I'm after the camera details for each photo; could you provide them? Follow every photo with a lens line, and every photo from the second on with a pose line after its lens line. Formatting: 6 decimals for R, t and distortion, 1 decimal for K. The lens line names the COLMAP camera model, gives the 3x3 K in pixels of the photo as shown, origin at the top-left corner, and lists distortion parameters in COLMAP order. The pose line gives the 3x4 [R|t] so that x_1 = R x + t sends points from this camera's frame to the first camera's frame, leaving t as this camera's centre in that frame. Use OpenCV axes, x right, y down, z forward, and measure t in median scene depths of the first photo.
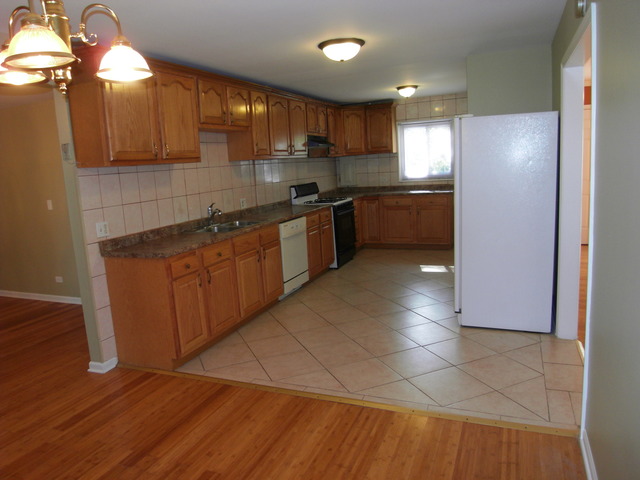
lens RADIAL K [[459.3, 0, 319.1], [0, 459.3, 237.4], [0, 0, 1]] dist [-0.062157, 0.009016]
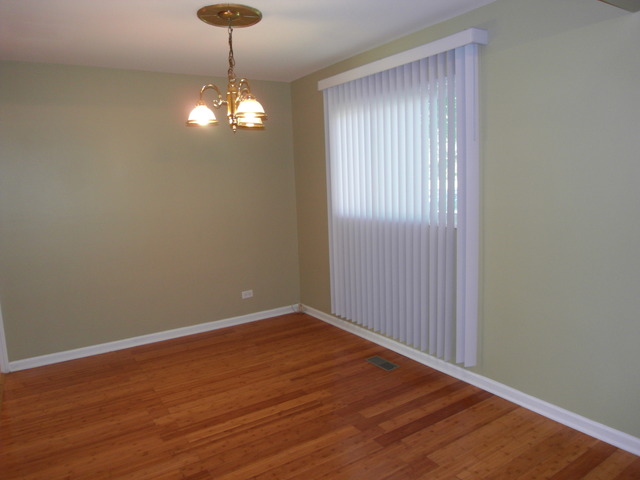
lens RADIAL K [[459.3, 0, 320.2], [0, 459.3, 240.3], [0, 0, 1]] dist [-0.062157, 0.009016]
pose [[-0.822234, 0.015470, 0.568939, -1.174920], [0.177047, 0.956987, 0.229849, -0.147923], [-0.540911, 0.289719, -0.789606, 1.475032]]
